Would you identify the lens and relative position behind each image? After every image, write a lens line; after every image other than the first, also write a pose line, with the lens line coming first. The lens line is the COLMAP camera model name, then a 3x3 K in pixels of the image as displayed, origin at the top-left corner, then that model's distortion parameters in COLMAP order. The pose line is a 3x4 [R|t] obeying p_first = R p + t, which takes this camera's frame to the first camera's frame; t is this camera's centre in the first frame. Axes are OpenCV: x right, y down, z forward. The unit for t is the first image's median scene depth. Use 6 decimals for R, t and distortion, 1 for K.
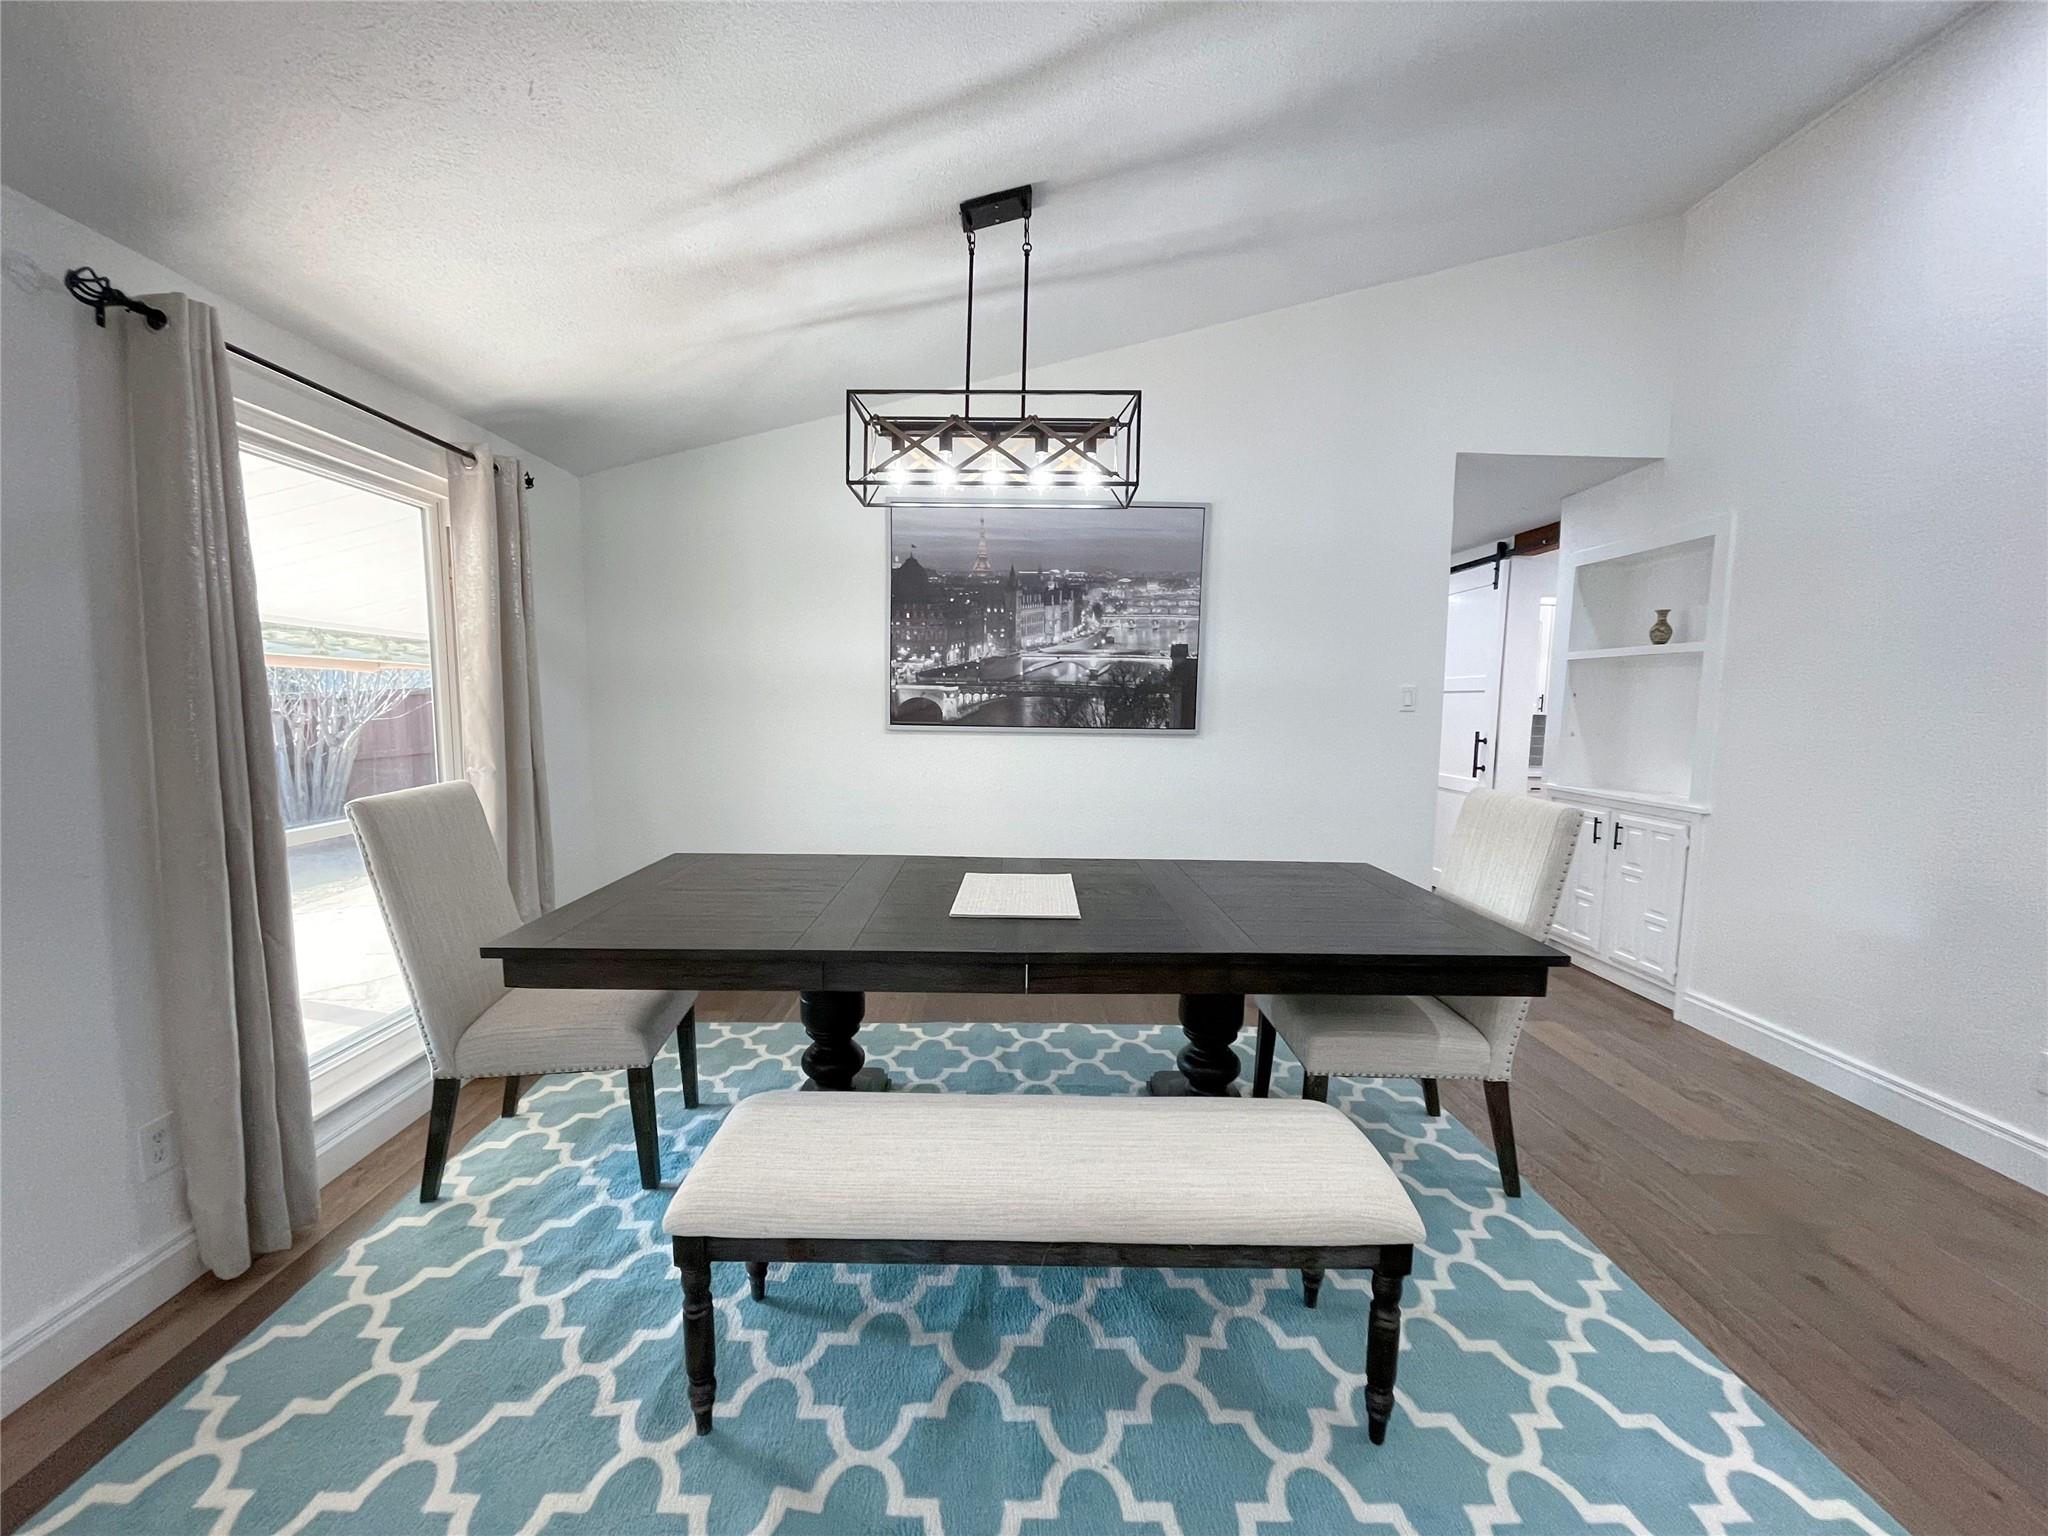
lens RADIAL K [[823.2, 0, 1016.8], [0, 823.2, 791.4], [0, 0, 1]] dist [-0.000264, 0.000334]
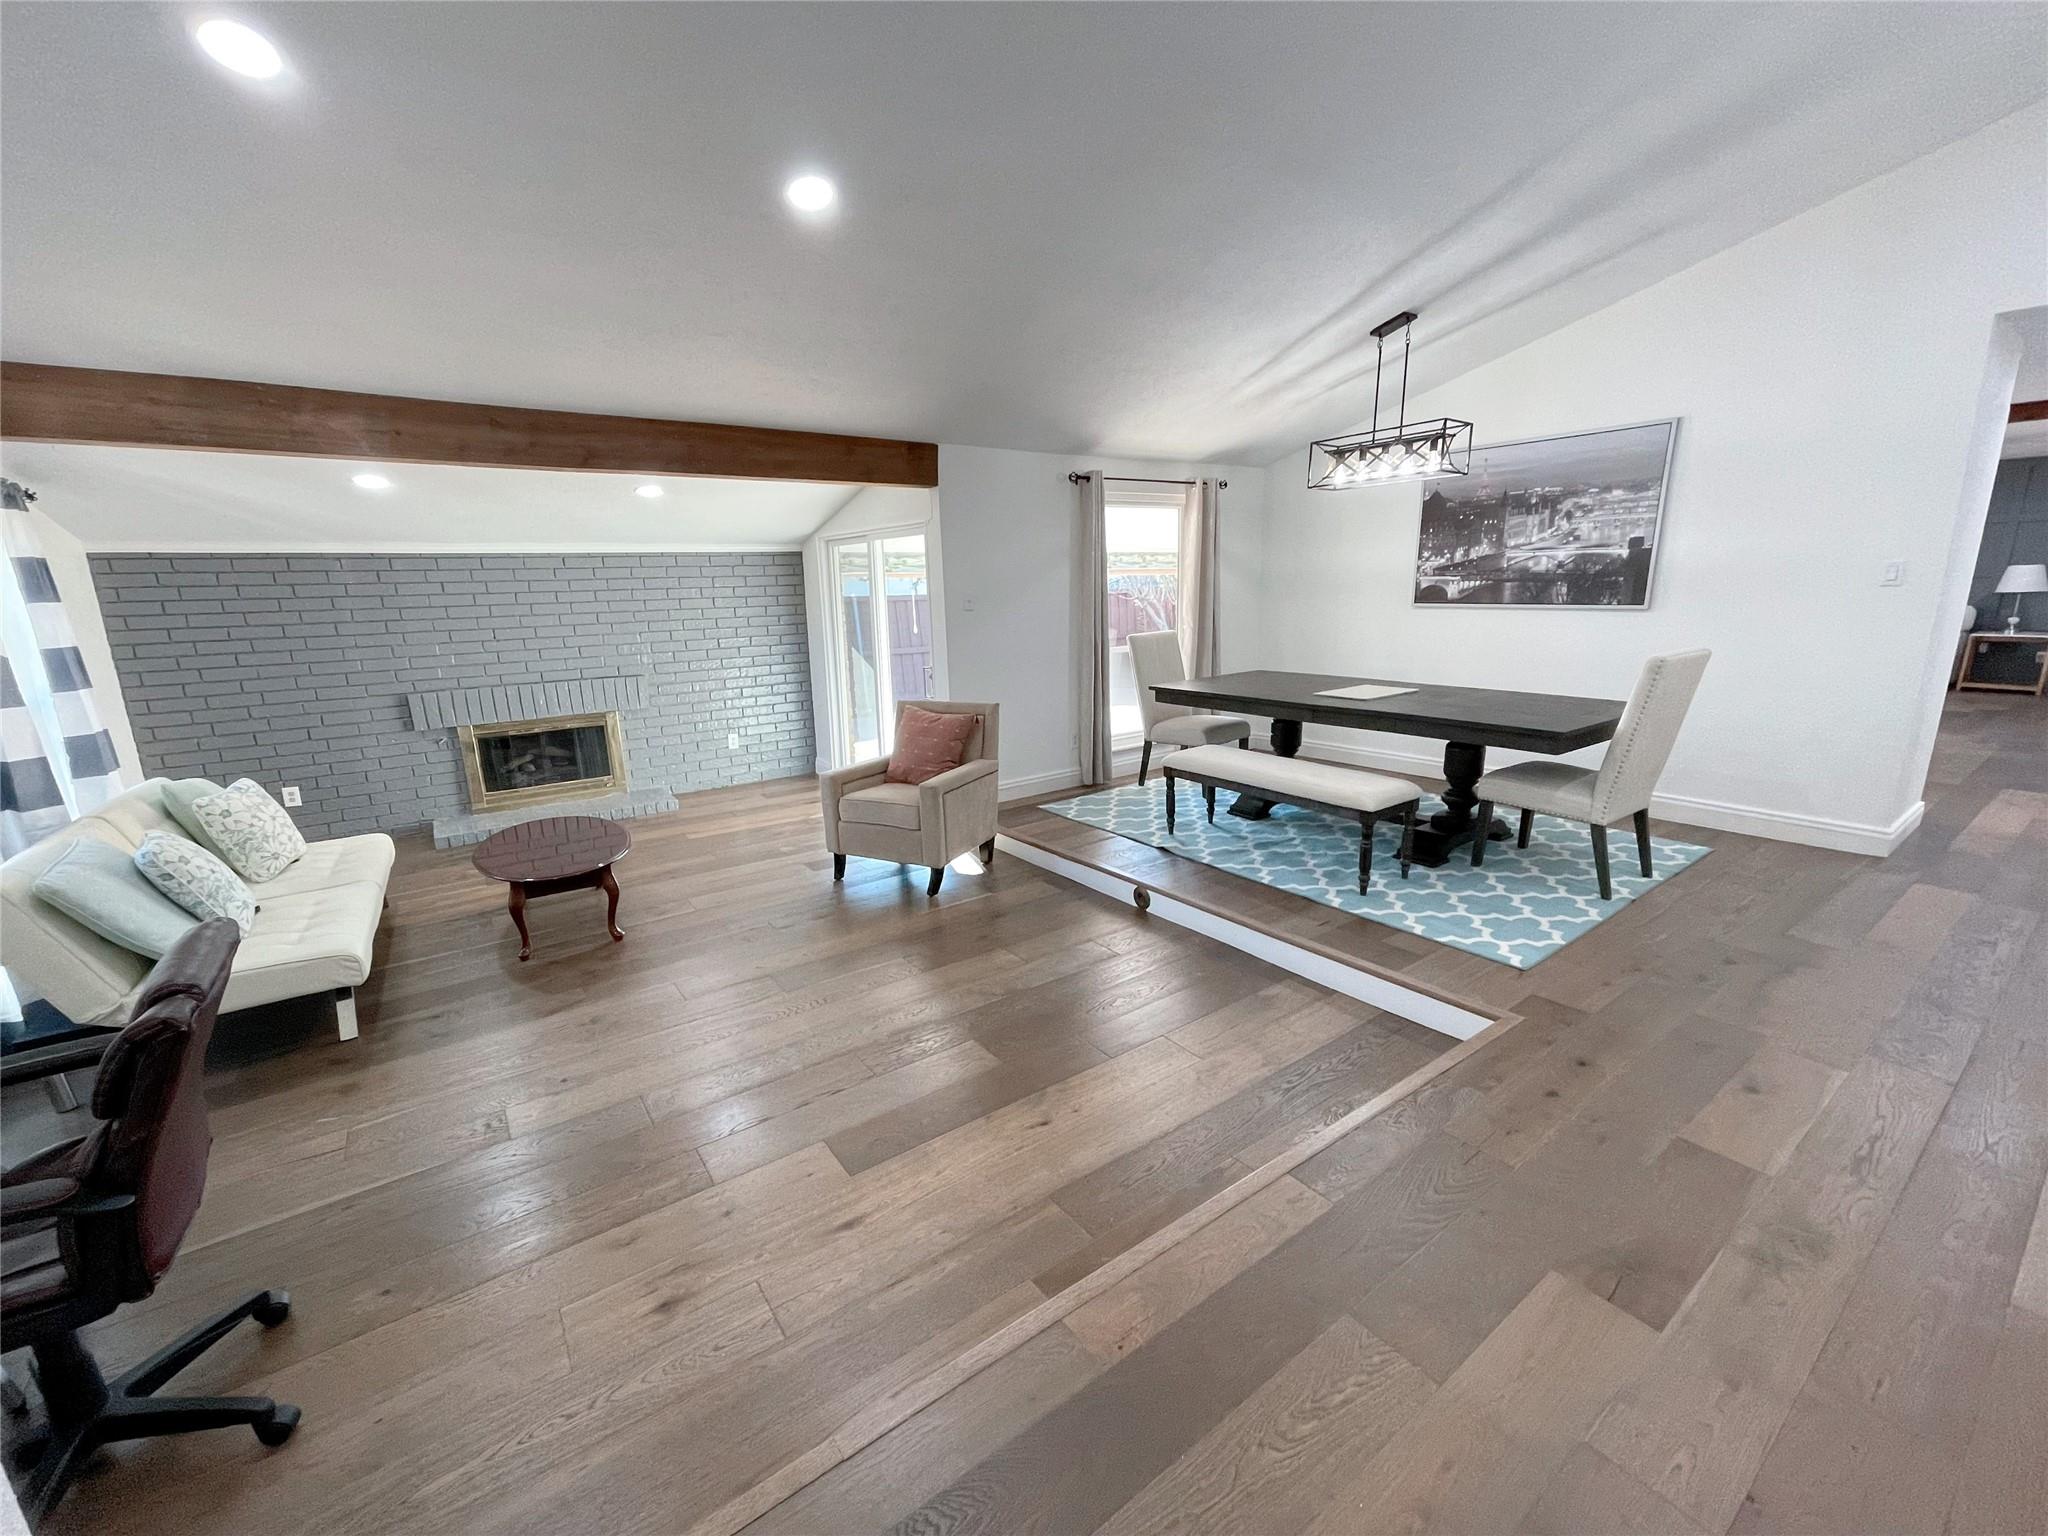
lens RADIAL K [[846.5, 0, 1040.2], [0, 846.5, 752.5], [0, 0, 1]] dist [-0.002598, -0.000785]
pose [[0.586838, 0.133533, -0.798618, 0.744153], [-0.055638, 0.990626, 0.124755, 0.038412], [0.807791, -0.028778, 0.588766, -0.515500]]
